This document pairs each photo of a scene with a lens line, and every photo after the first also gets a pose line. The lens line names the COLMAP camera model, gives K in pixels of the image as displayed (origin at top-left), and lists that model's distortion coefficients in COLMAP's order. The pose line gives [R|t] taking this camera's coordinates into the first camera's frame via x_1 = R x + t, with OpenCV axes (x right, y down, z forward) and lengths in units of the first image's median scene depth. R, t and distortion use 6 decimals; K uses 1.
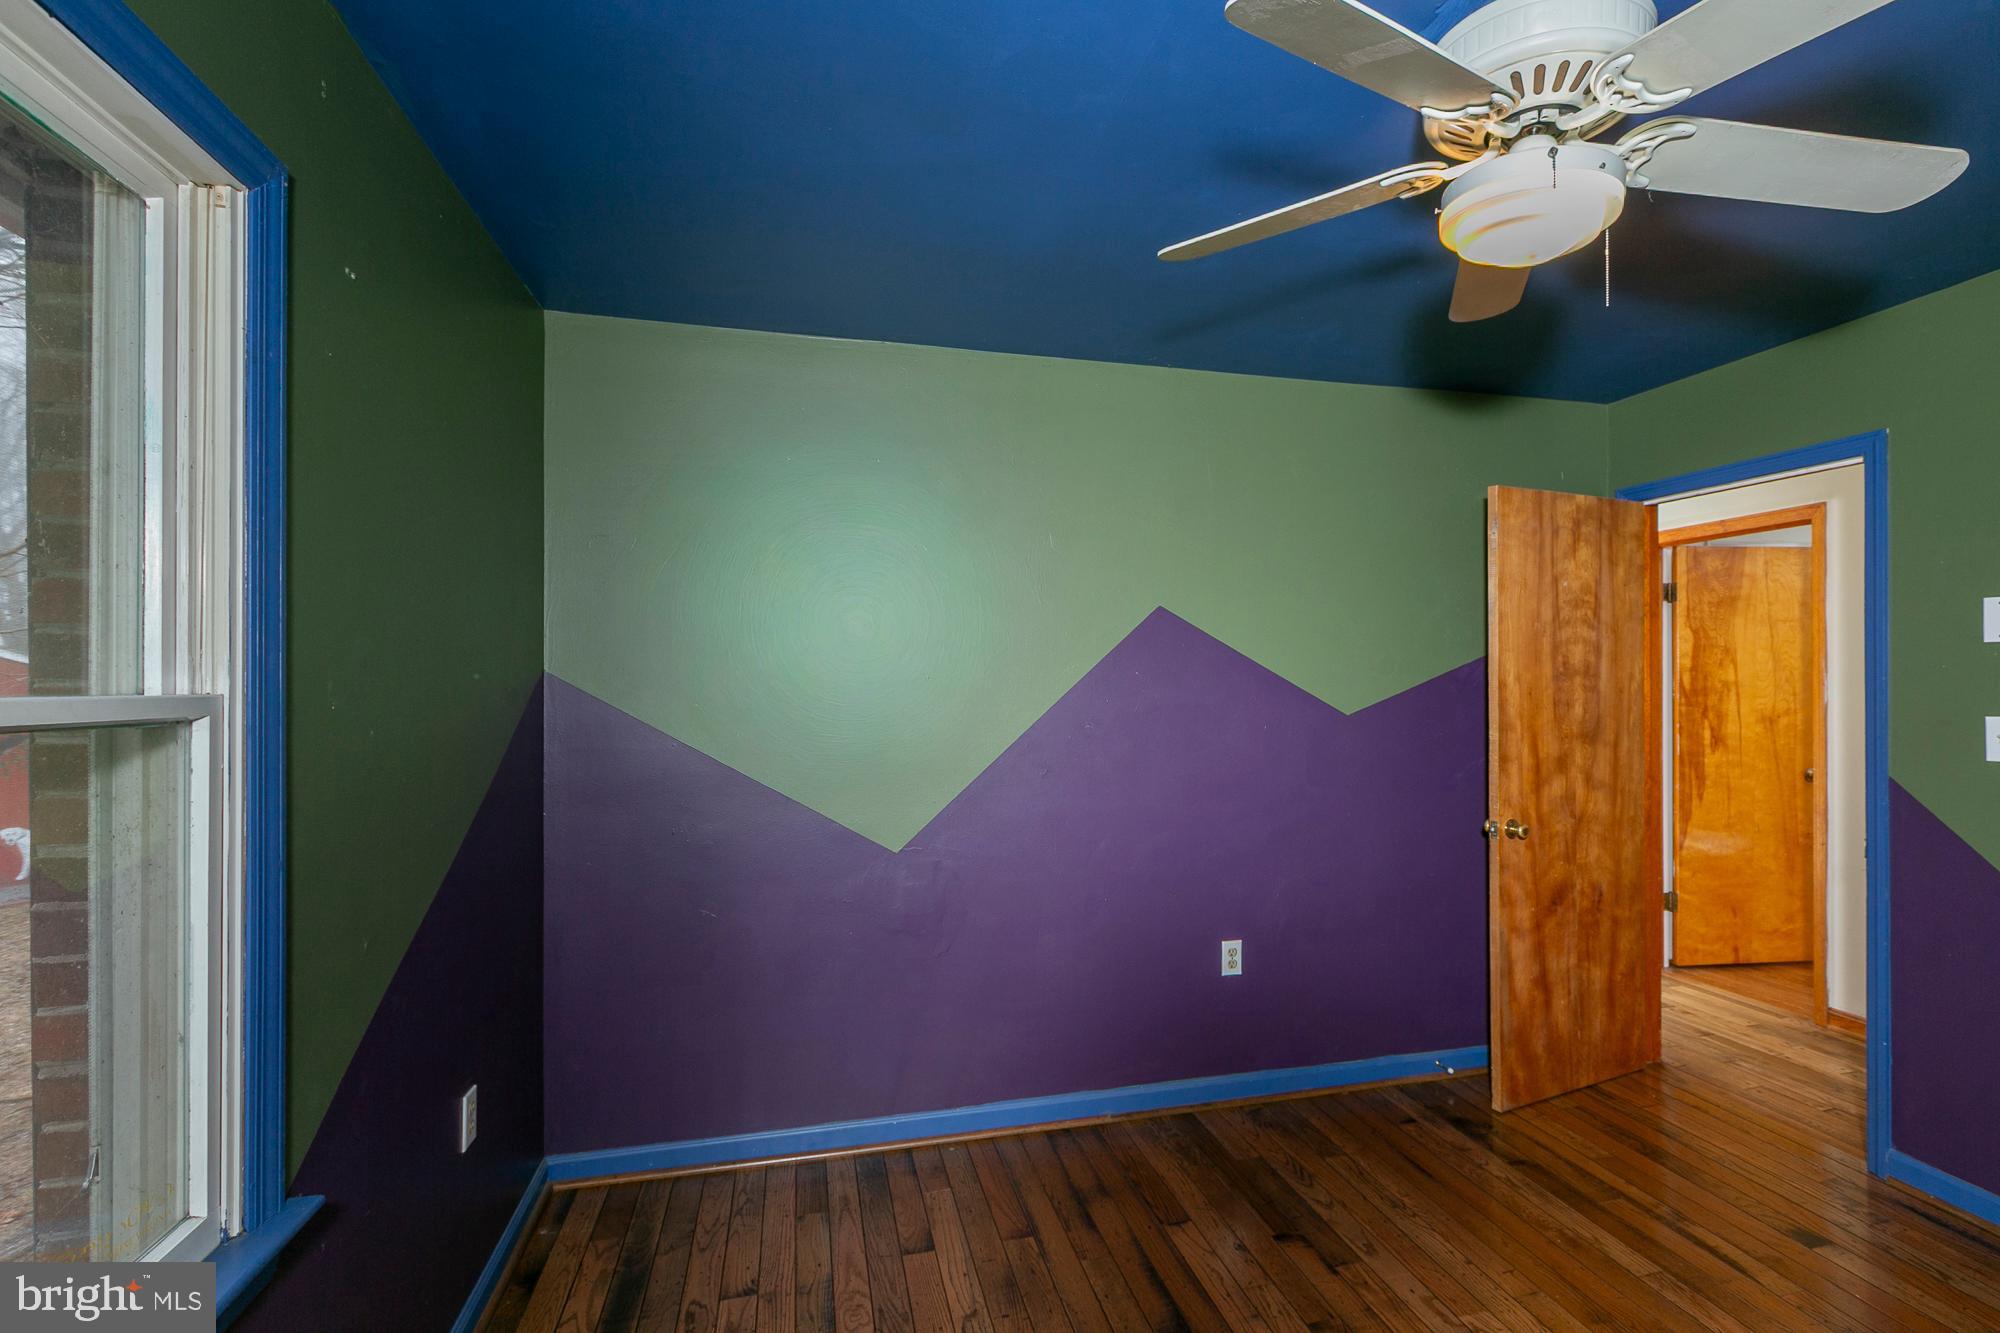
lens RADIAL K [[940.5, 0, 1000.0], [0, 940.5, 666.5], [0, 0, 1]] dist [0.002590, -0.000985]
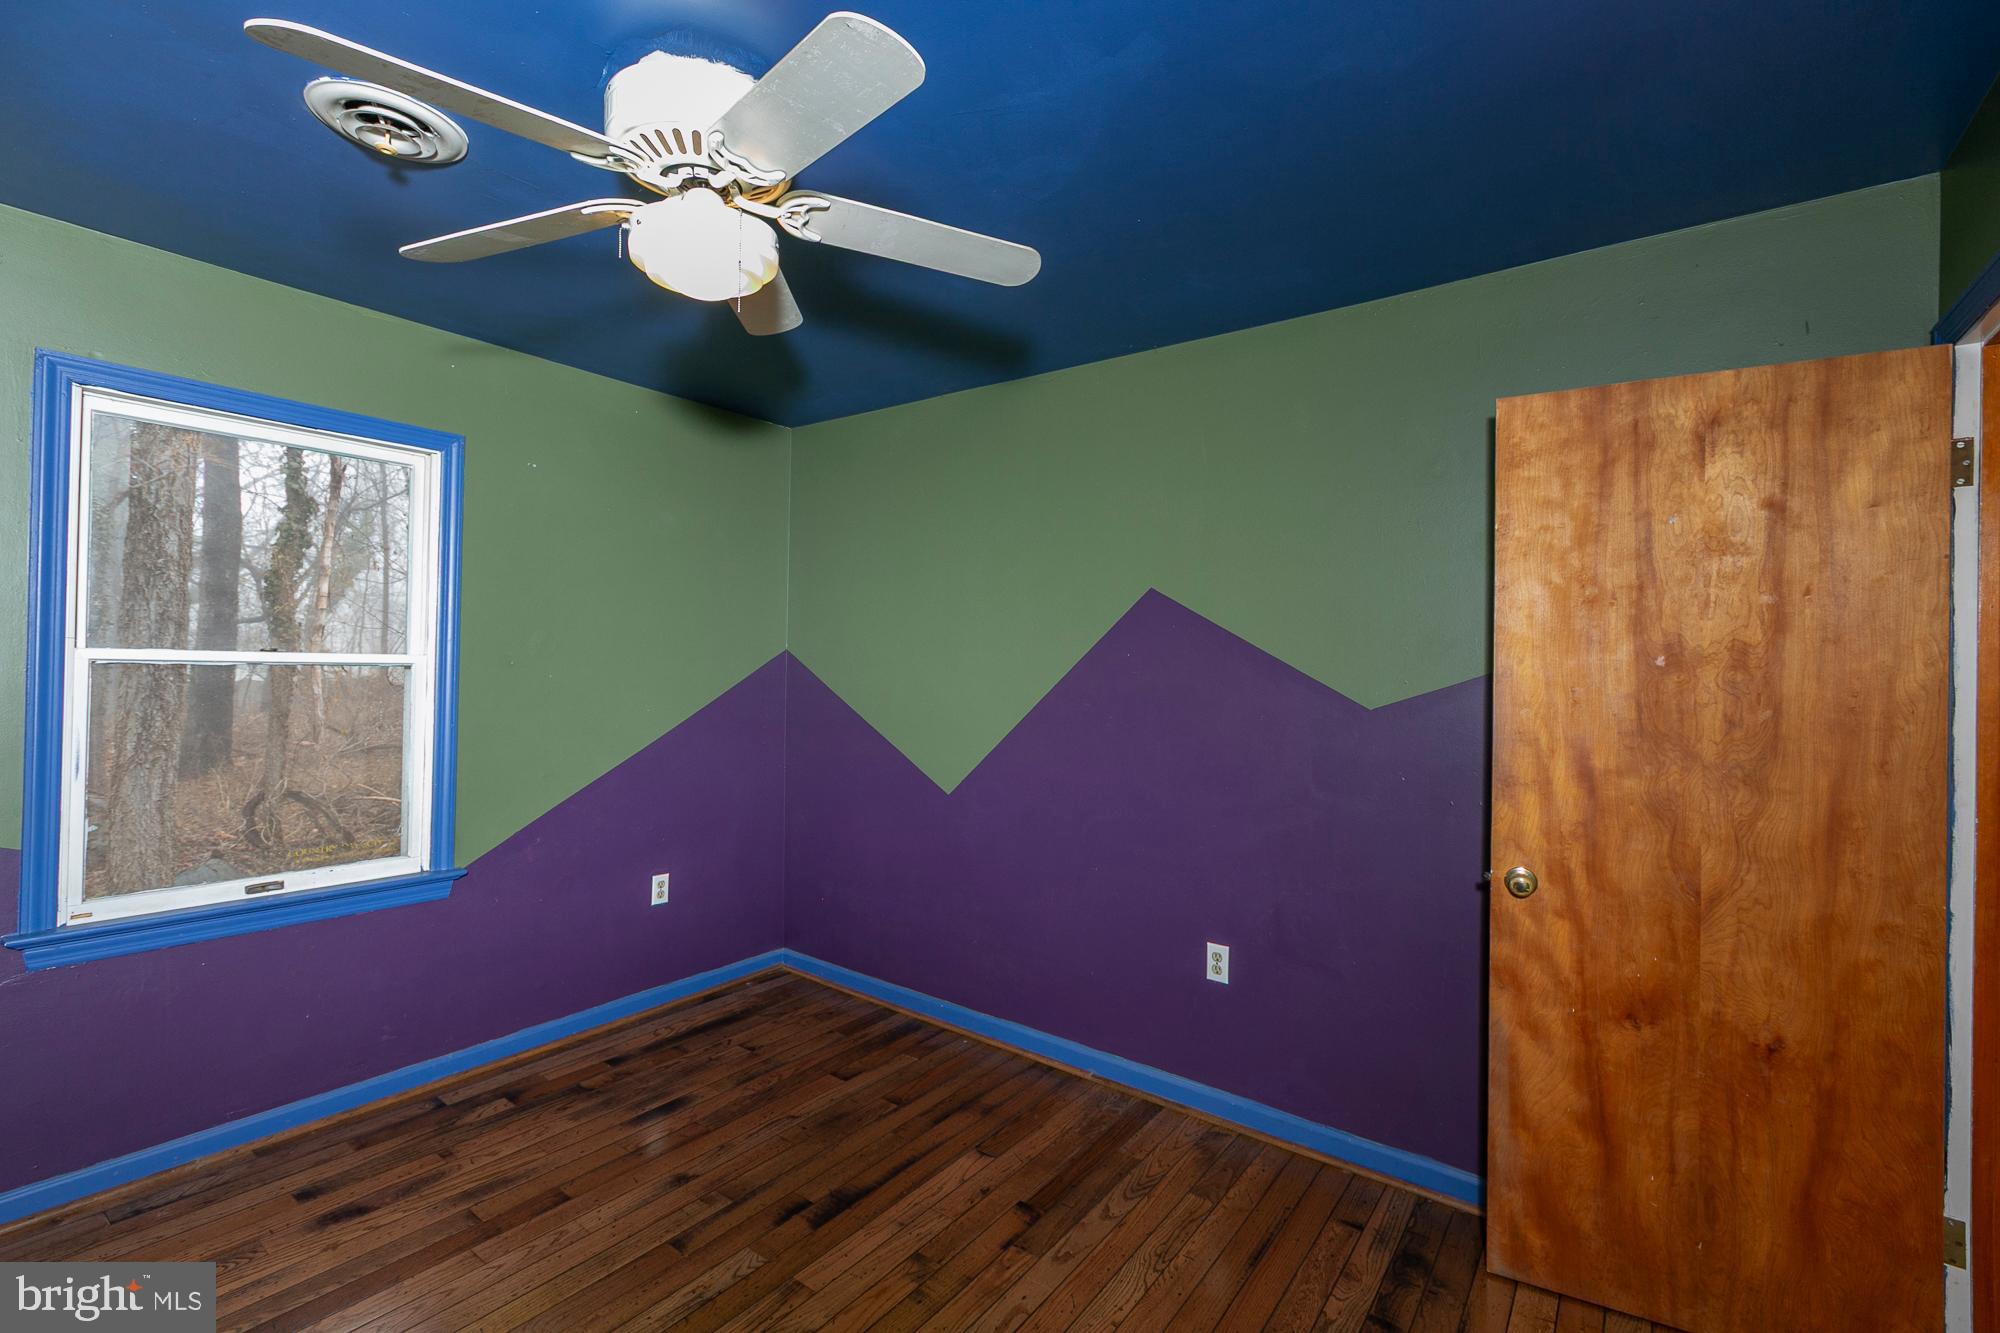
lens RADIAL K [[884.4, 0, 1051.2], [0, 884.4, 644.5], [0, 0, 1]] dist [-0.001353, -0.001299]
pose [[0.635945, 0.001655, -0.771733, 0.878420], [-0.014695, 0.999842, -0.009966, 0.006831], [0.771595, 0.017678, 0.635869, 0.336777]]
